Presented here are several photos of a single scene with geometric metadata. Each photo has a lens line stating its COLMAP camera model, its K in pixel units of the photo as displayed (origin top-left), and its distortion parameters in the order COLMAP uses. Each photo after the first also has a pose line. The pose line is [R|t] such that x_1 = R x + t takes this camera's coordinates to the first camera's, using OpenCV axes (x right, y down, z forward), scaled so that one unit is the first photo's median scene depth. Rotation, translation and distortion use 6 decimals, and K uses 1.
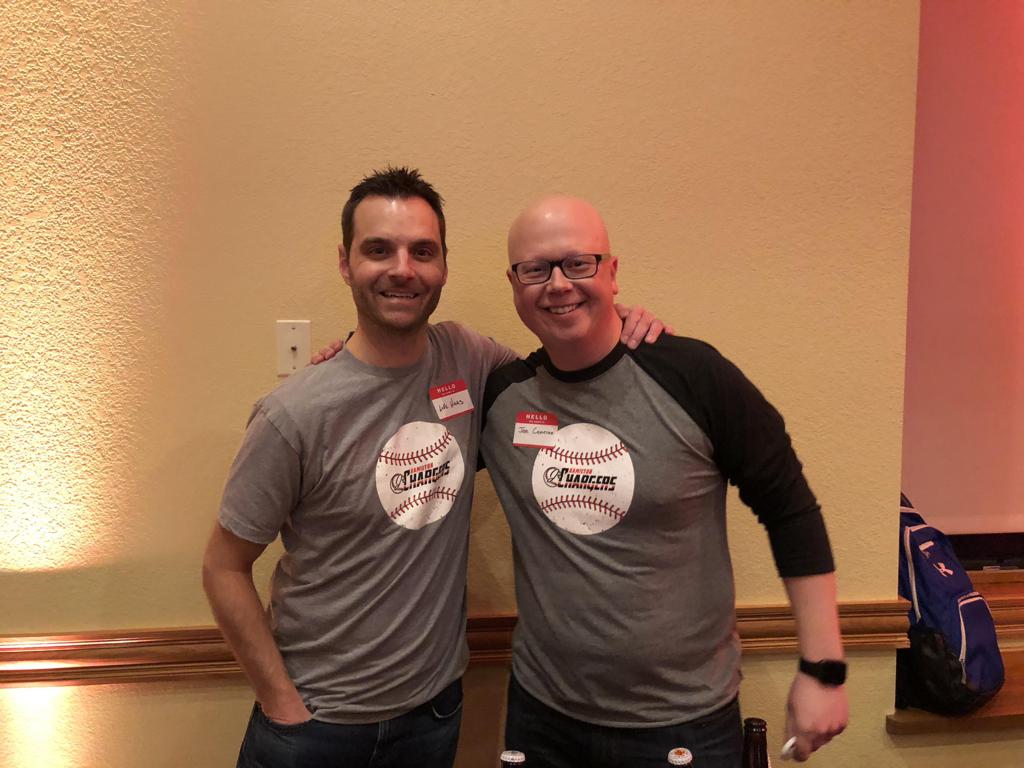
lens RADIAL K [[816.2, 0, 512.9], [0, 816.2, 379.8], [0, 0, 1]] dist [0.035796, -0.045629]
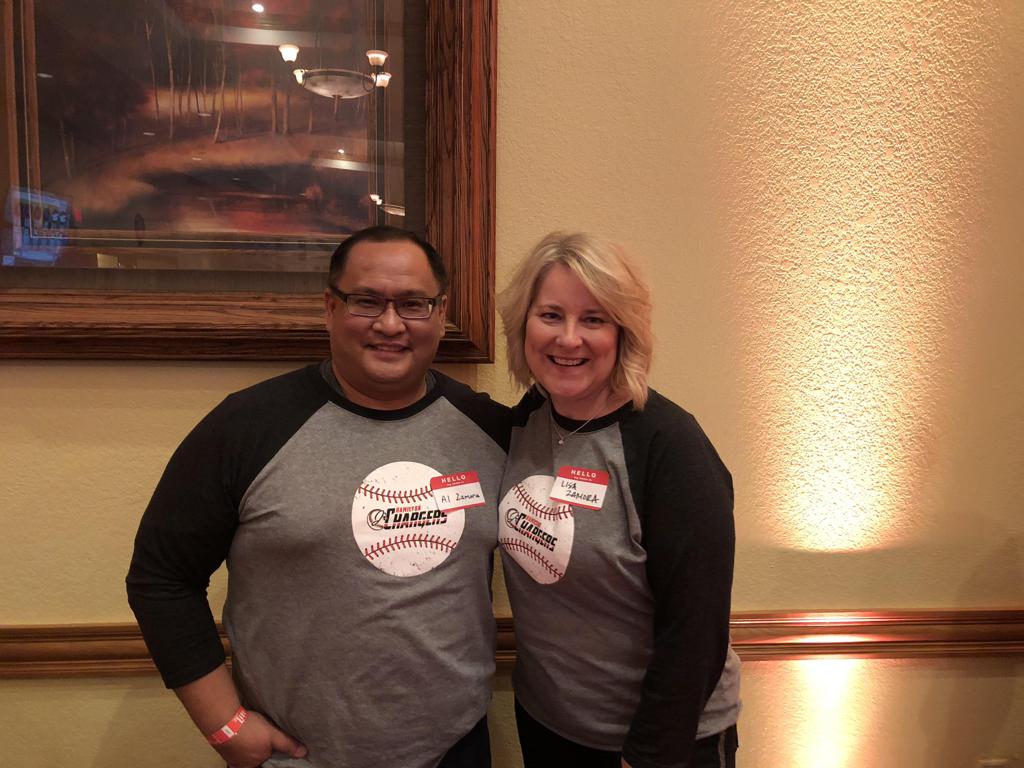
lens RADIAL K [[816.2, 0, 513.9], [0, 816.2, 388.7], [0, 0, 1]] dist [0.035796, -0.045629]
pose [[0.998022, 0.009068, -0.062209, -0.954056], [-0.008102, 0.999843, 0.015771, 0.005674], [0.062343, -0.015235, 0.997939, -0.098187]]
